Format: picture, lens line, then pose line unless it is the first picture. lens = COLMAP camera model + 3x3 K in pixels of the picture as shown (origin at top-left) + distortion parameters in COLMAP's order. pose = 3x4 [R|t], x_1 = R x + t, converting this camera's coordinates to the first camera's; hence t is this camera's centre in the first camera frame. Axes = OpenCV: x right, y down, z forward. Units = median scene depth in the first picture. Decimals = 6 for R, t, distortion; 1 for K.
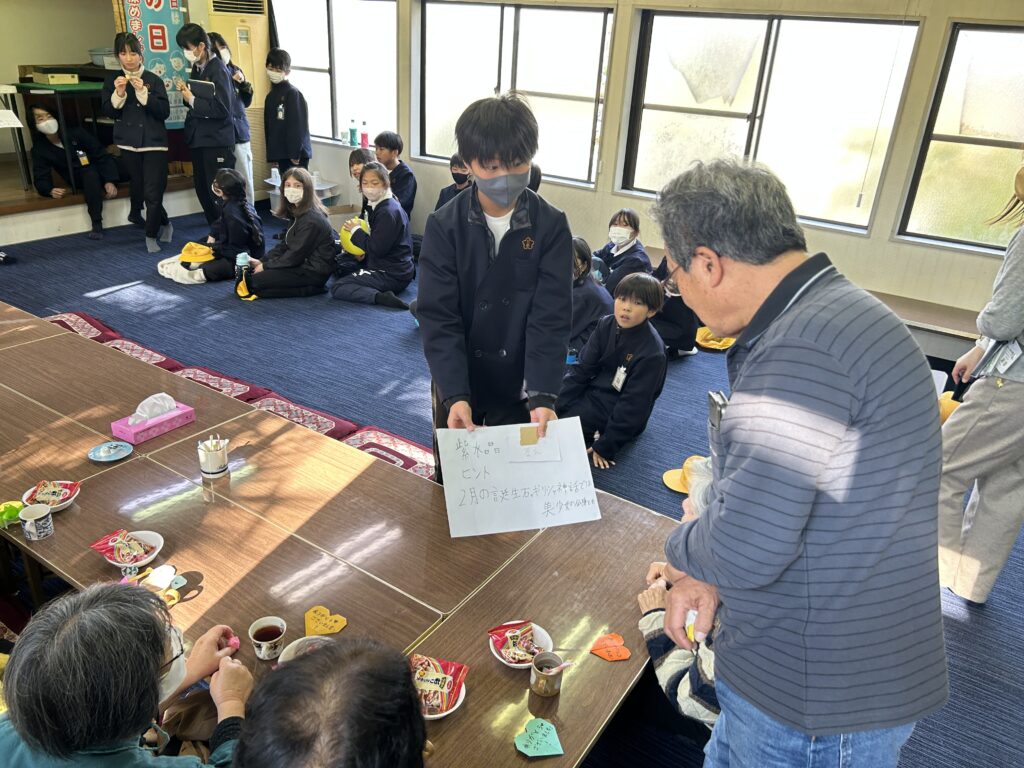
lens RADIAL K [[772.0, 0, 509.2], [0, 772.0, 383.0], [0, 0, 1]] dist [0.044099, -0.047309]
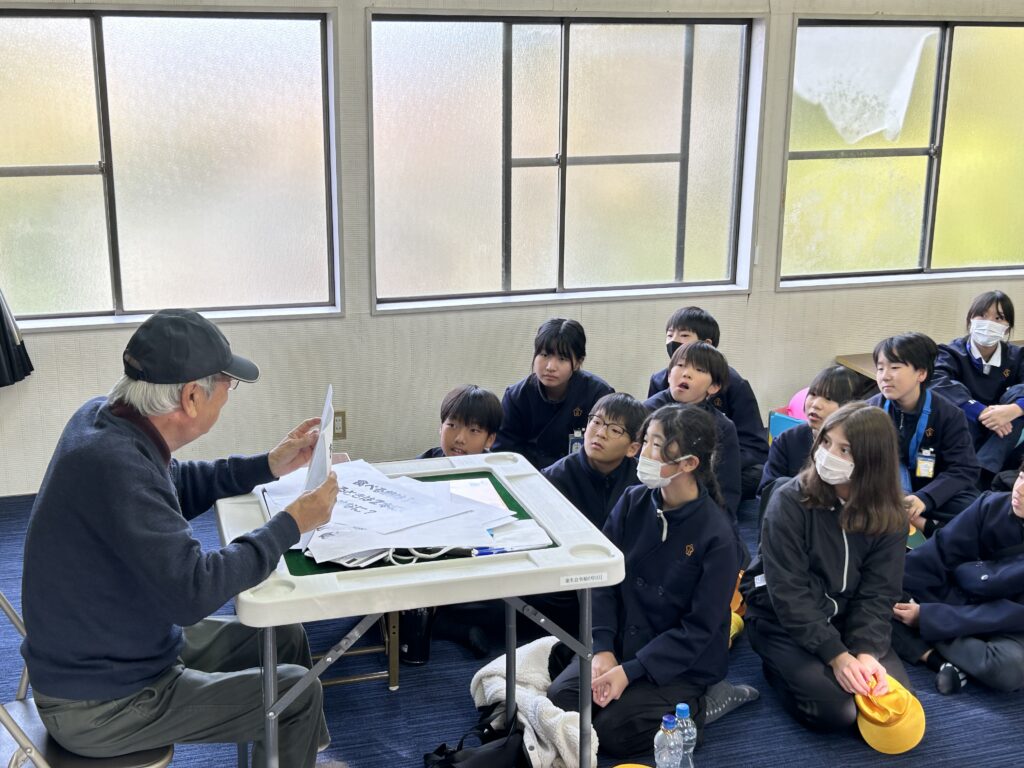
lens RADIAL K [[1252.6, 0, 505.9], [0, 1252.6, 380.0], [0, 0, 1]] dist [0.060608, 0.000000]
pose [[0.655429, -0.237477, 0.716950, -0.737623], [0.347440, 0.937676, -0.007038, -0.236973], [-0.670595, 0.253710, 0.697089, 0.432990]]
